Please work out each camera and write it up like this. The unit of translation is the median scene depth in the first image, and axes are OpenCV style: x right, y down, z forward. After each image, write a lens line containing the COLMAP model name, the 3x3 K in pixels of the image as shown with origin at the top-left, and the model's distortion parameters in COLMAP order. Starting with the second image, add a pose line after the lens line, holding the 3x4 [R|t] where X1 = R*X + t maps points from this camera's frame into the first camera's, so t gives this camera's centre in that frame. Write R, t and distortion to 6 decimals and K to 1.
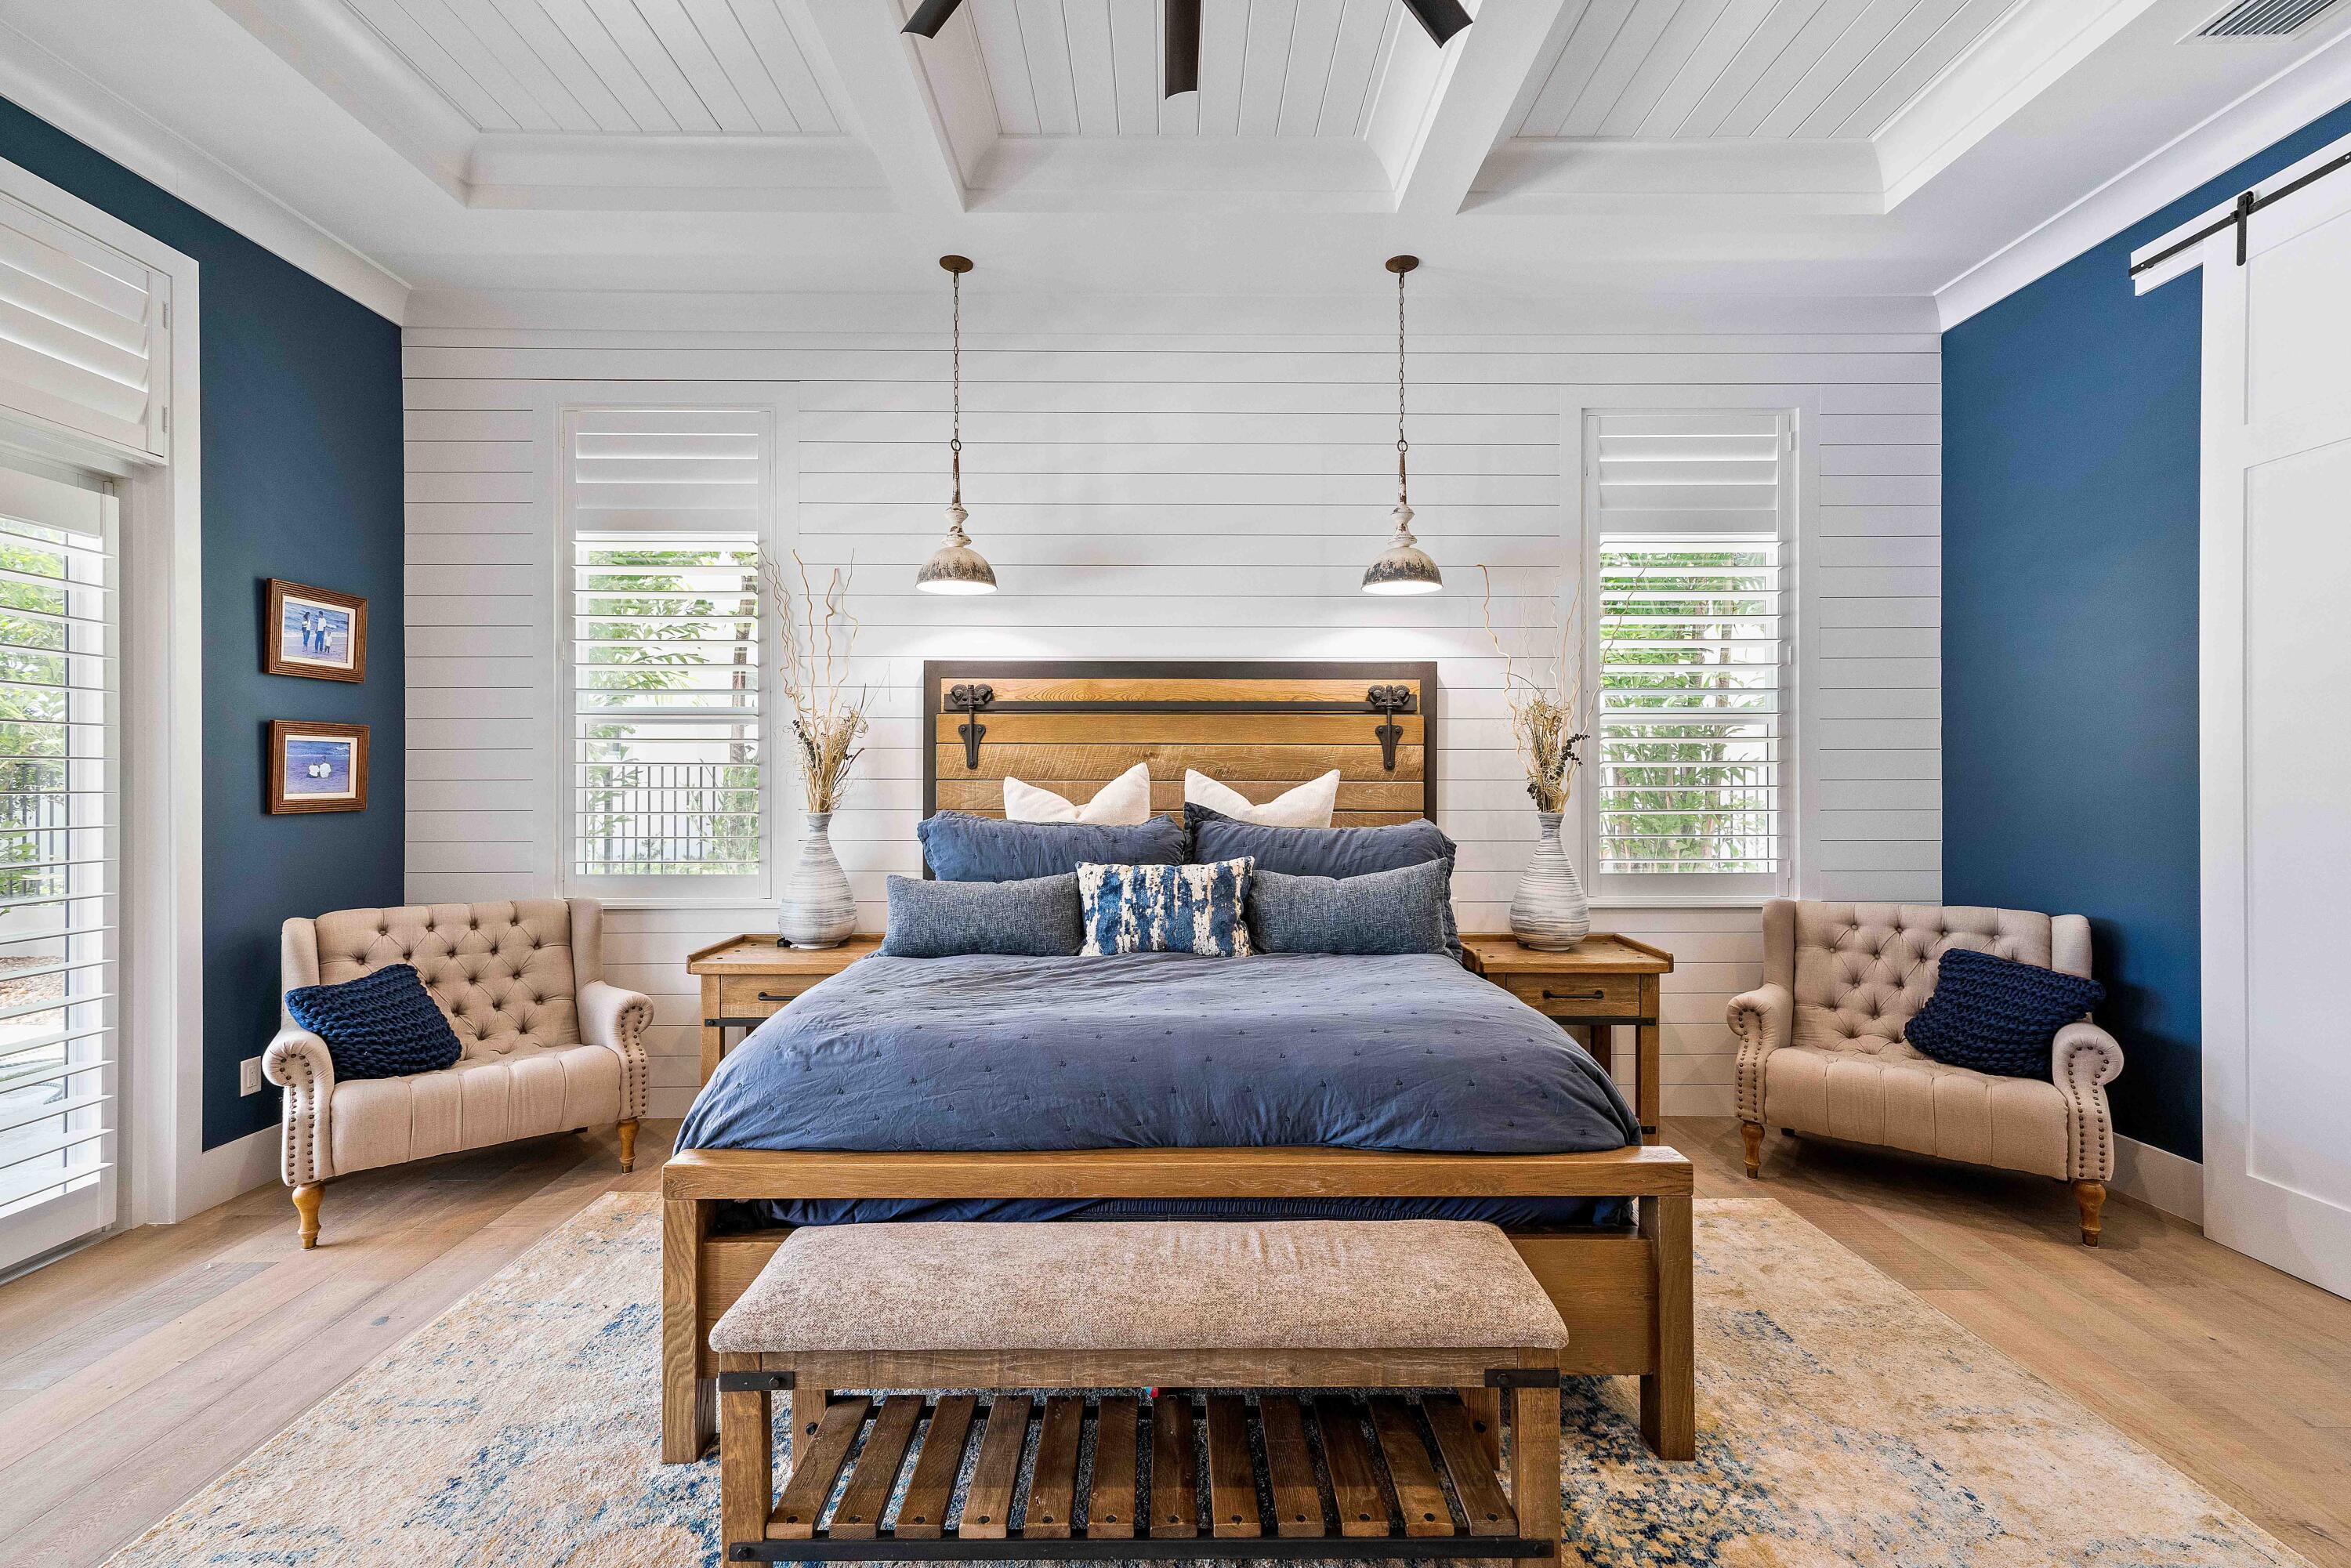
lens RADIAL K [[1048.5, 0, 1175.5], [0, 1048.5, 784.0], [0, 0, 1]] dist [-0.000266, 0.009650]
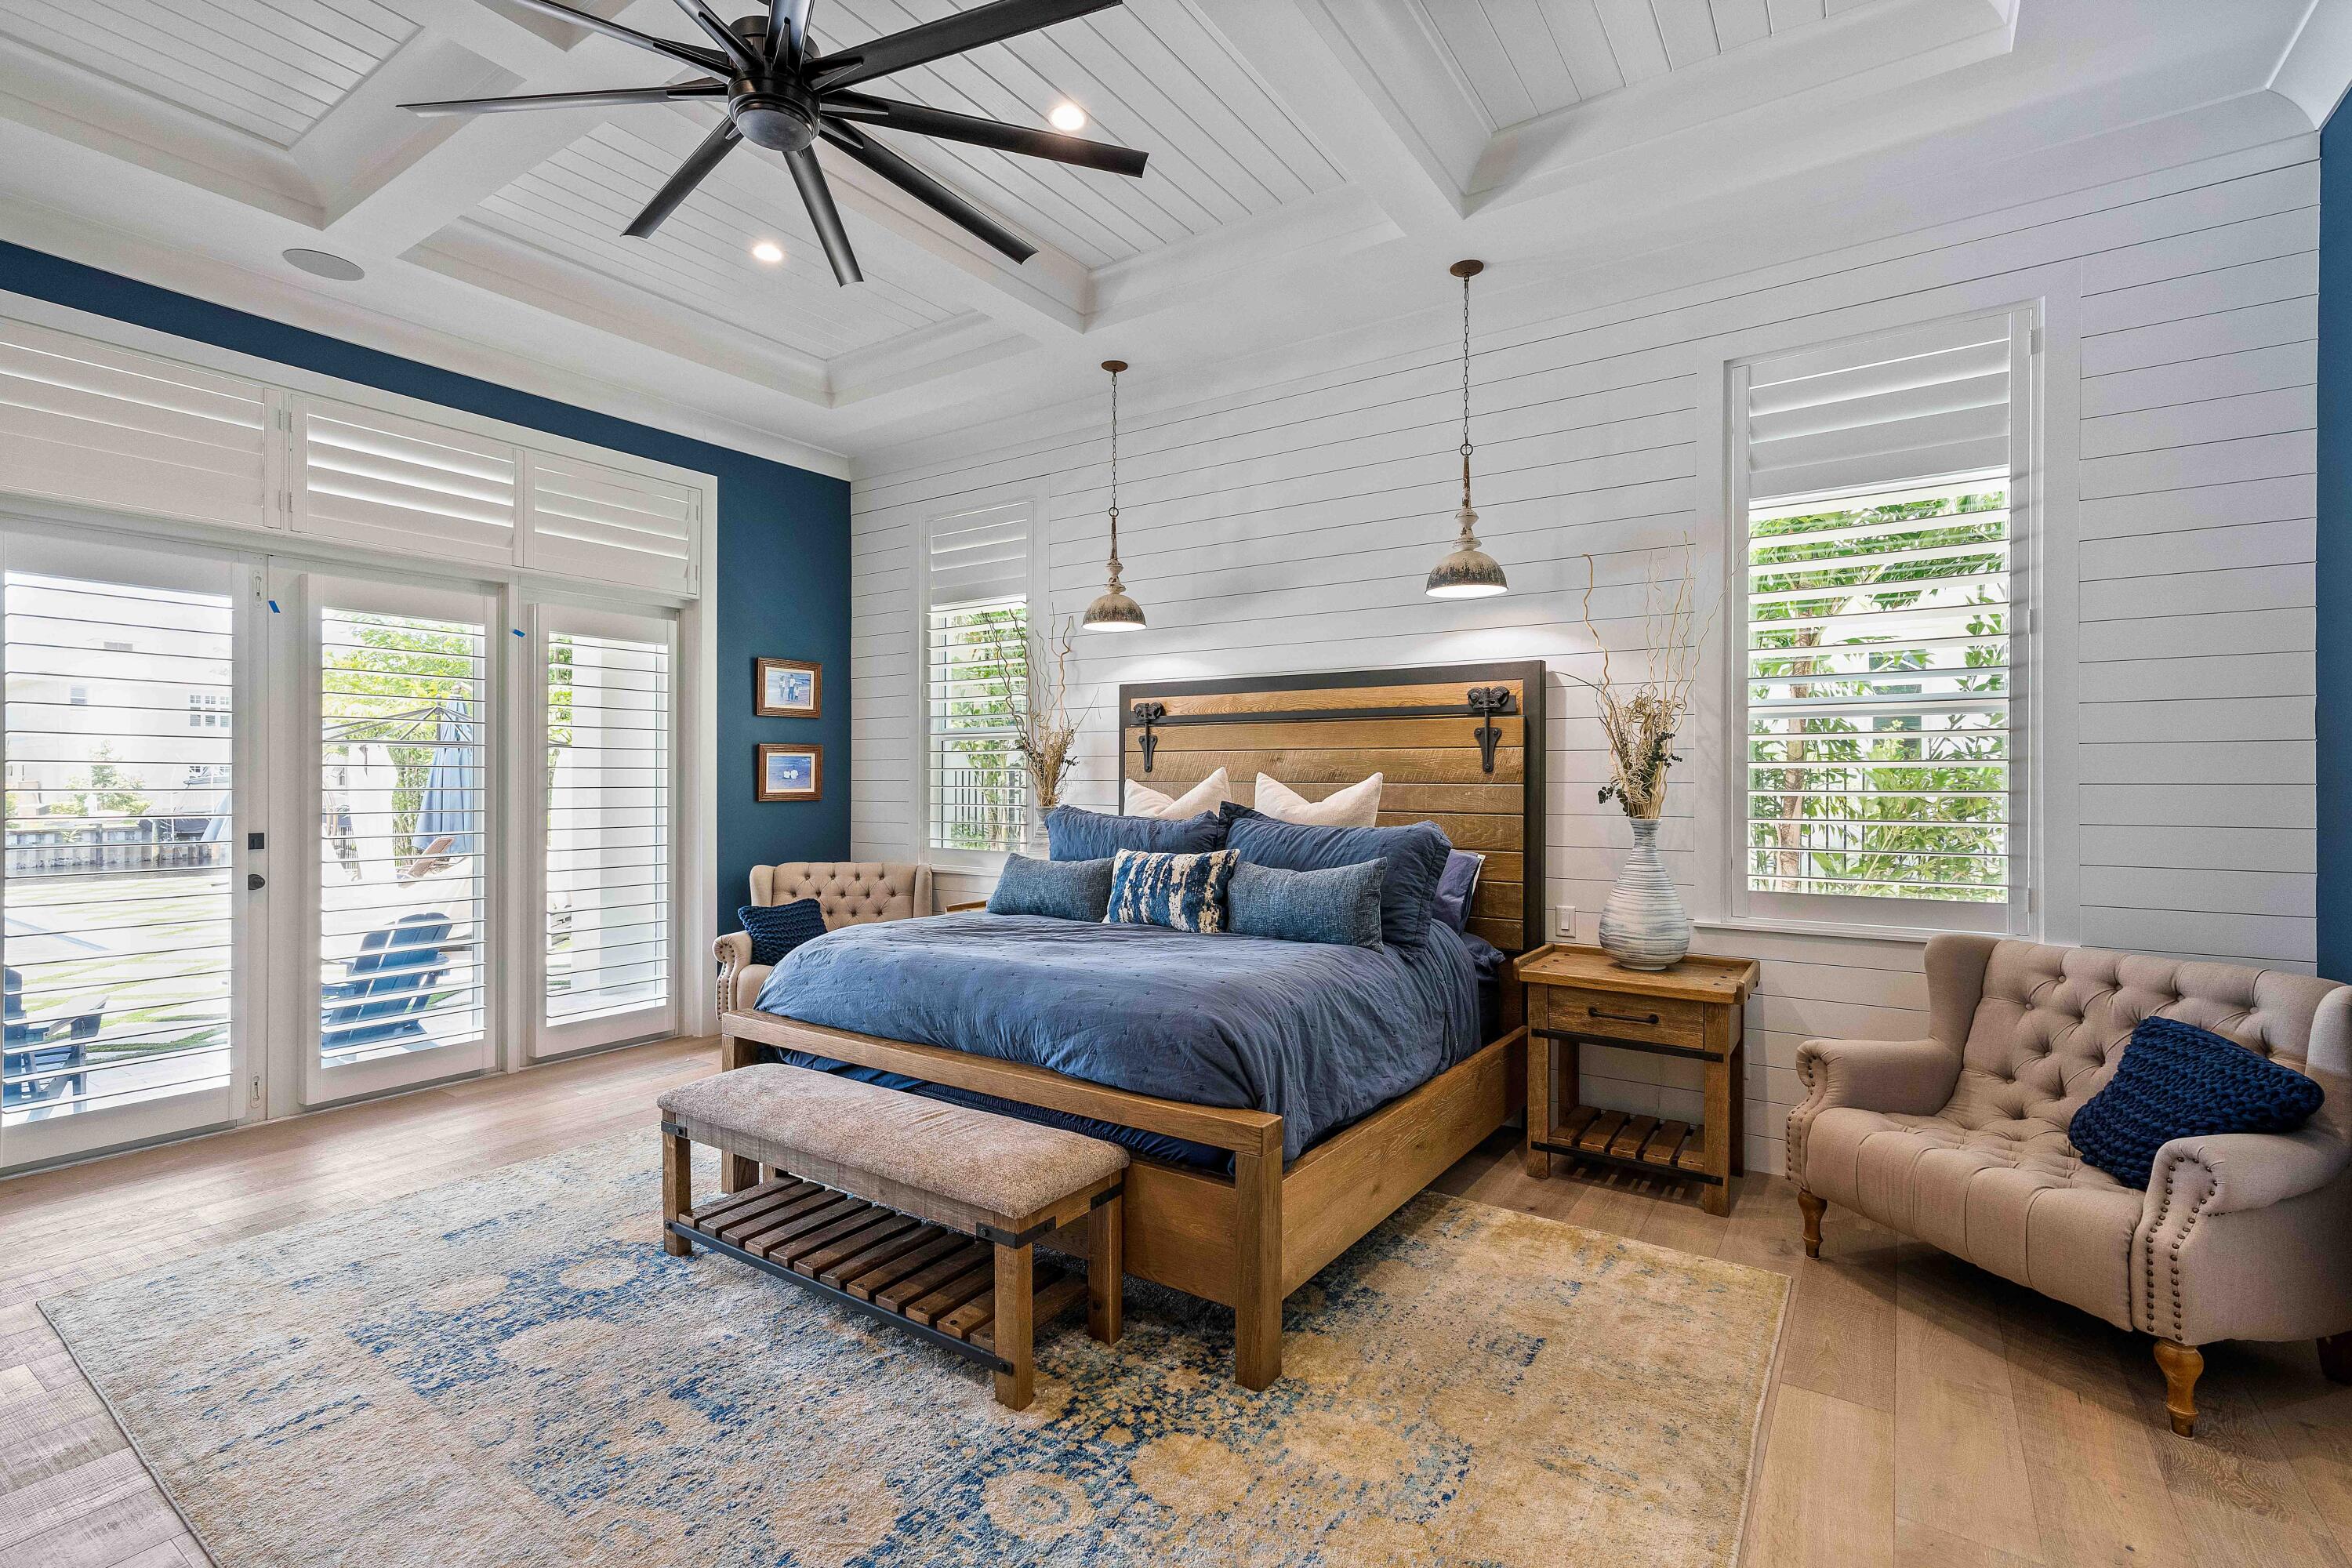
lens RADIAL K [[1049.0, 0, 1176.0], [0, 1049.0, 784.0], [0, 0, 1]] dist [-0.000266, 0.009650]
pose [[0.828170, 0.004031, -0.560462, 0.556876], [-0.004206, 0.999991, 0.000976, -0.002394], [0.560461, 0.001549, 0.828180, 0.013618]]
